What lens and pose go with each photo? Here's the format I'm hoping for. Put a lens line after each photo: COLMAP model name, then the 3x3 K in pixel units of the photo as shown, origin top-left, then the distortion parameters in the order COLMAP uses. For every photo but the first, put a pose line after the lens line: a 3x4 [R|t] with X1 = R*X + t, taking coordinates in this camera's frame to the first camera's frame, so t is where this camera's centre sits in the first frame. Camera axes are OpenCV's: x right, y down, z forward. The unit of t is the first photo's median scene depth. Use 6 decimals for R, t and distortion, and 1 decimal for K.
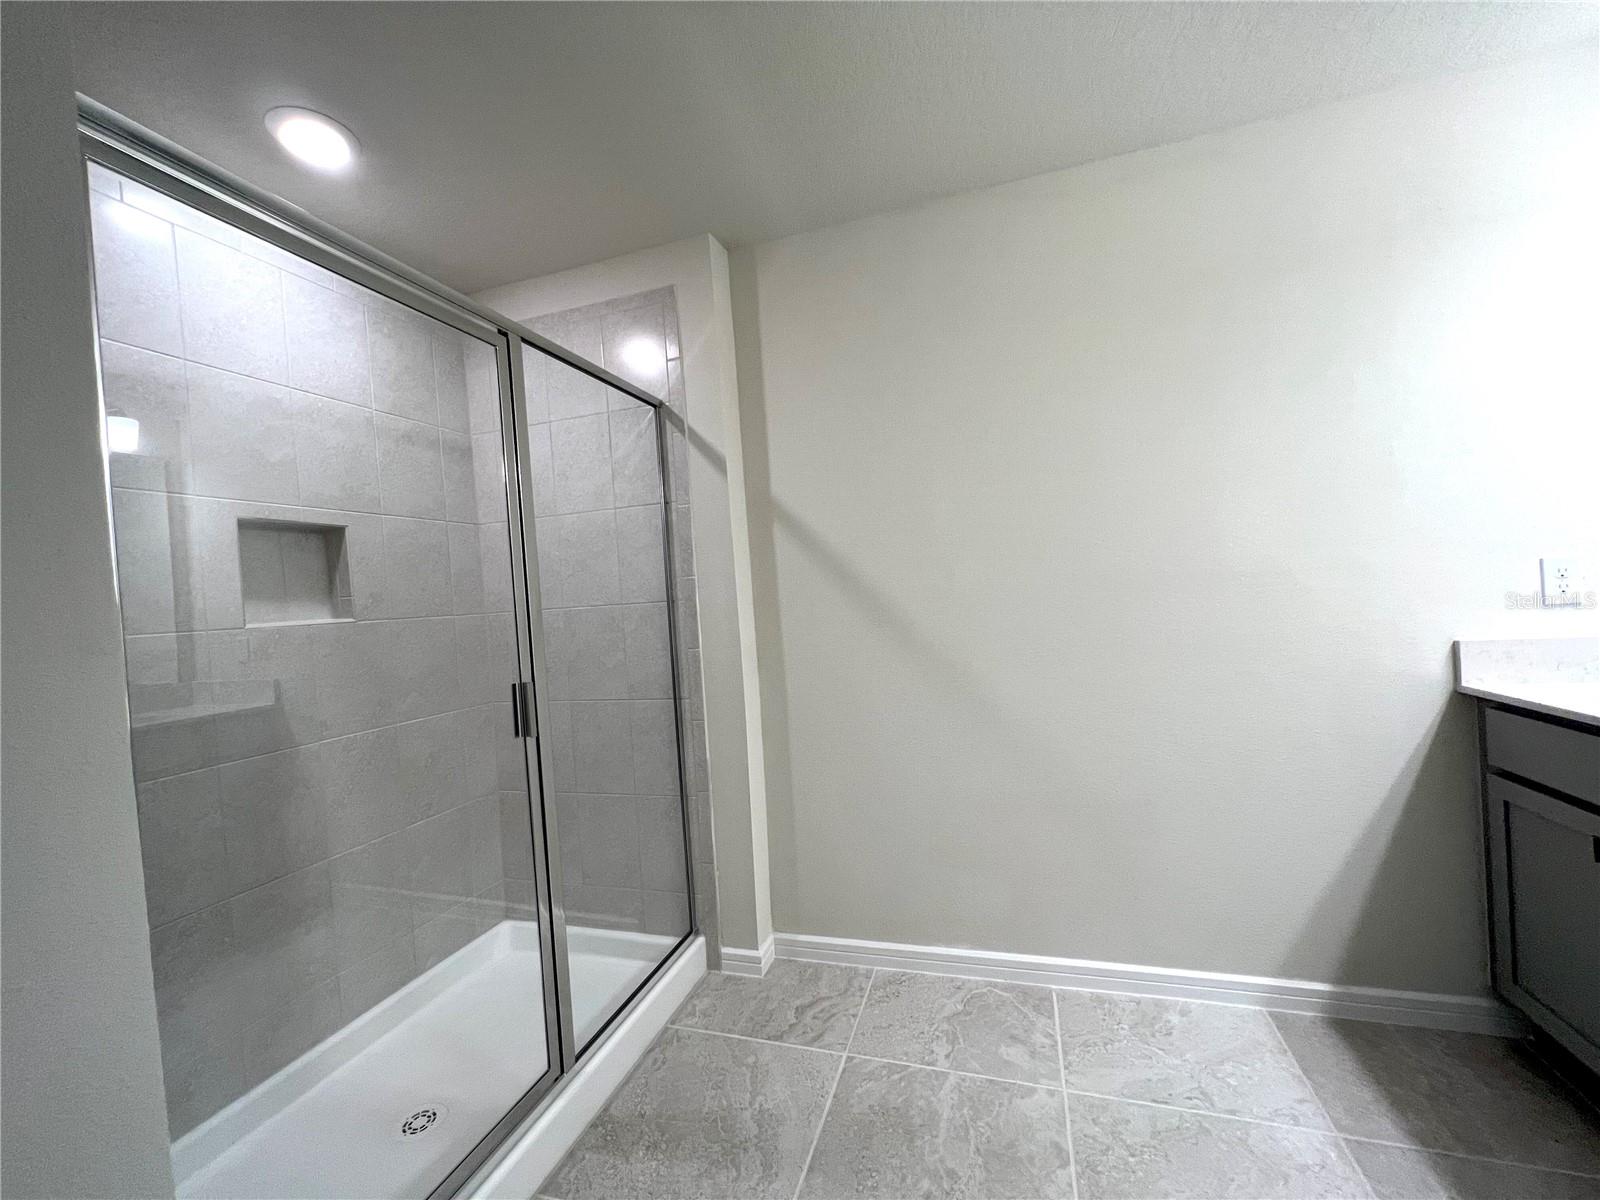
lens RADIAL K [[640.8, 0, 804.6], [0, 640.8, 596.7], [0, 0, 1]] dist [0.001369, 0.000081]
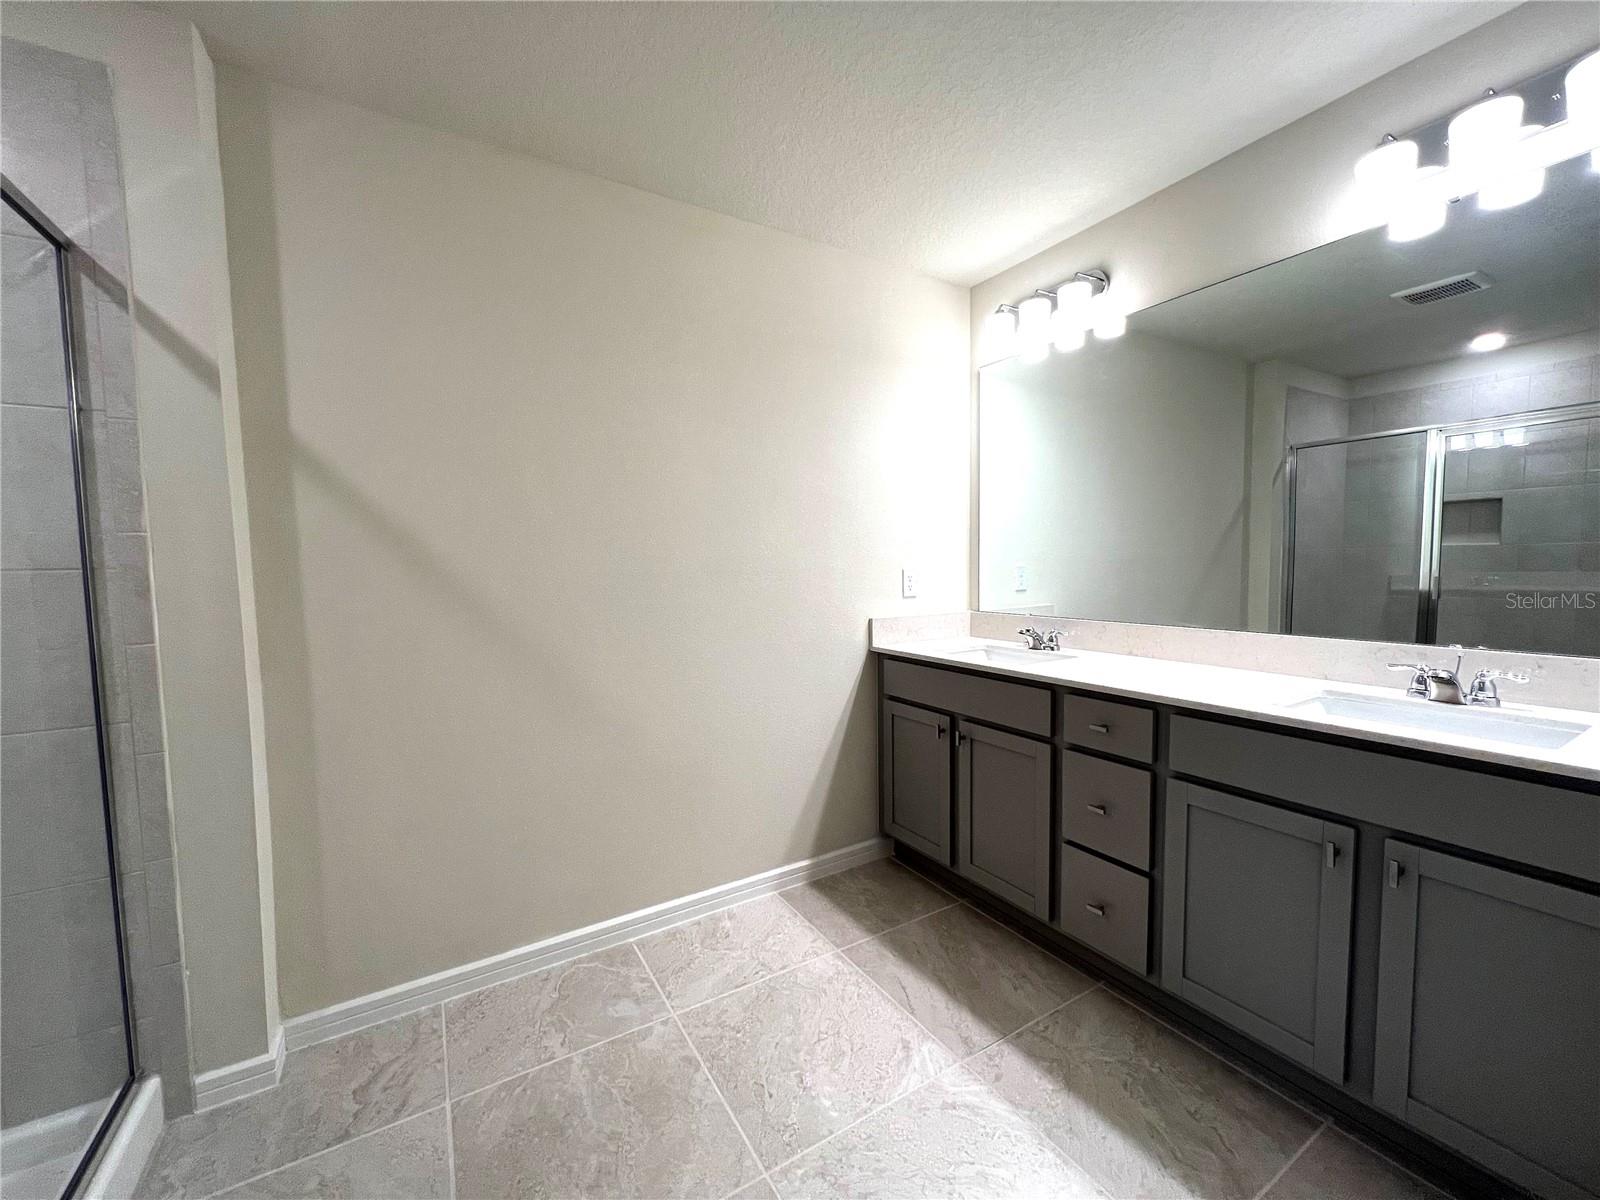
lens RADIAL K [[640.8, 0, 804.6], [0, 640.8, 596.7], [0, 0, 1]] dist [0.001369, 0.000081]
pose [[0.654975, 0.017705, 0.755443, -0.277363], [-0.026872, 0.999639, -0.000130, 0.018831], [-0.755173, -0.020215, 0.655214, 0.082445]]
